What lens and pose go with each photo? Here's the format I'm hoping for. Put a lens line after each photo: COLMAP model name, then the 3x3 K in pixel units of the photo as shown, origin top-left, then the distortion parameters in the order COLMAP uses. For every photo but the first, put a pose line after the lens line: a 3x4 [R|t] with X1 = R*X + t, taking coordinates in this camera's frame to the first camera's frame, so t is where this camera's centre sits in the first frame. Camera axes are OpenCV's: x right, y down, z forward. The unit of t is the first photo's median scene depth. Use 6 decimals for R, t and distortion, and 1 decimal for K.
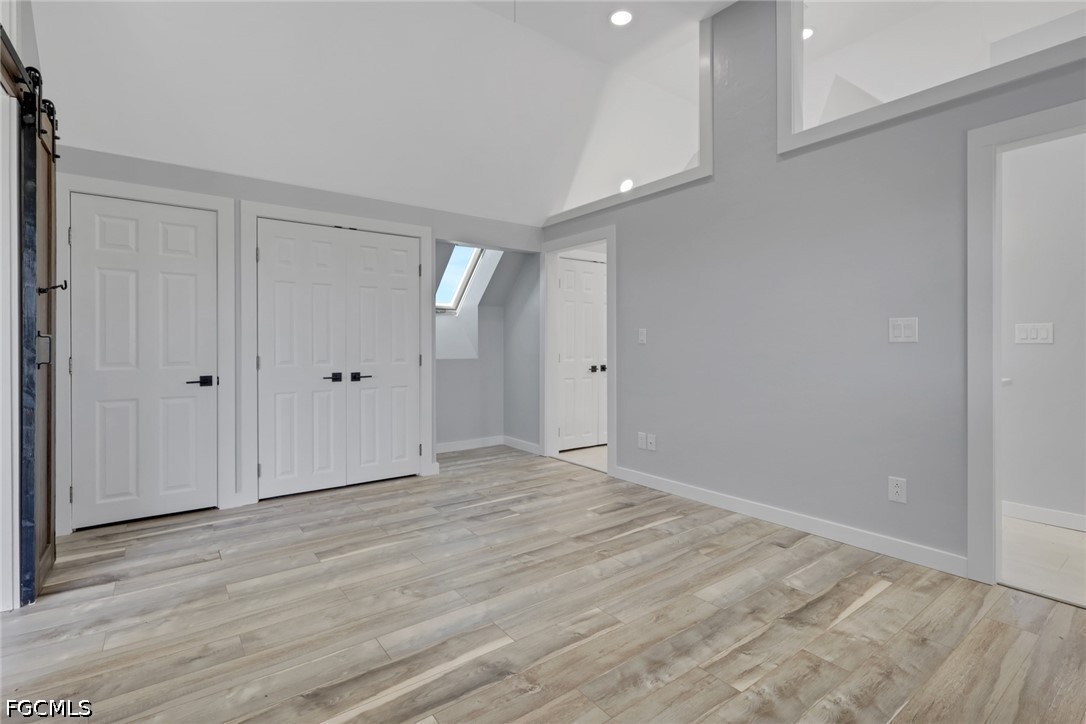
lens RADIAL K [[515.1, 0, 545.5], [0, 515.1, 352.8], [0, 0, 1]] dist [-0.001510, -0.000016]
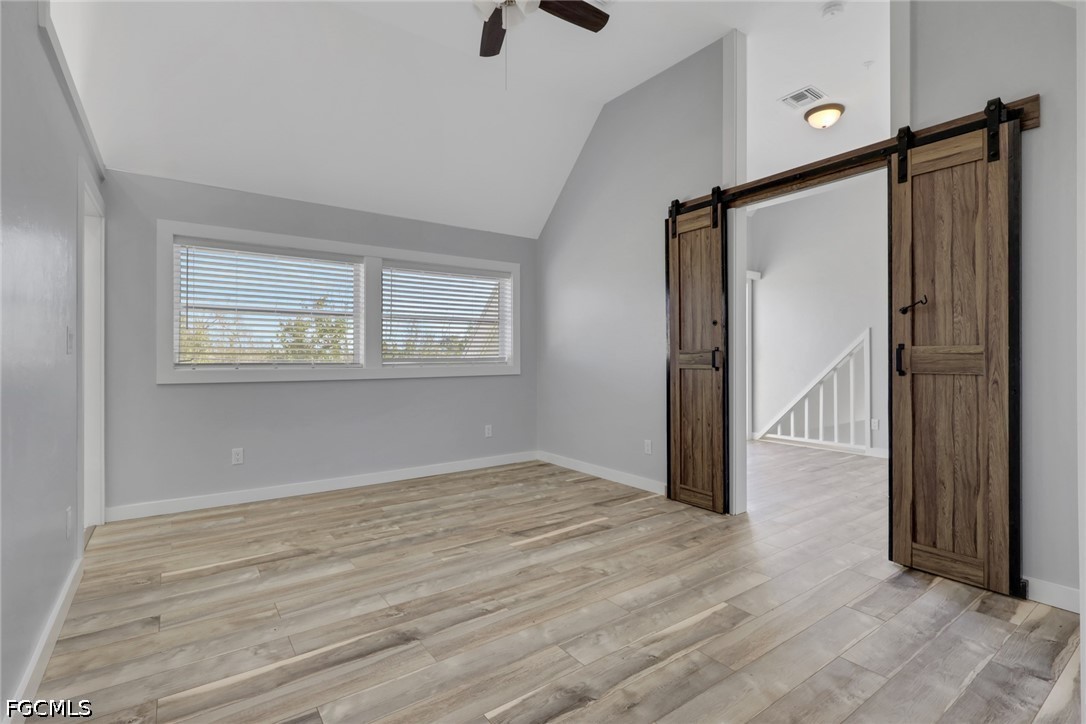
lens RADIAL K [[515.1, 0, 541.3], [0, 515.1, 356.9], [0, 0, 1]] dist [-0.001510, -0.000016]
pose [[-0.999779, 0.001164, 0.020997, -0.144449], [0.001509, 0.999864, 0.016431, -0.028598], [-0.020975, 0.016459, -0.999645, 1.903835]]
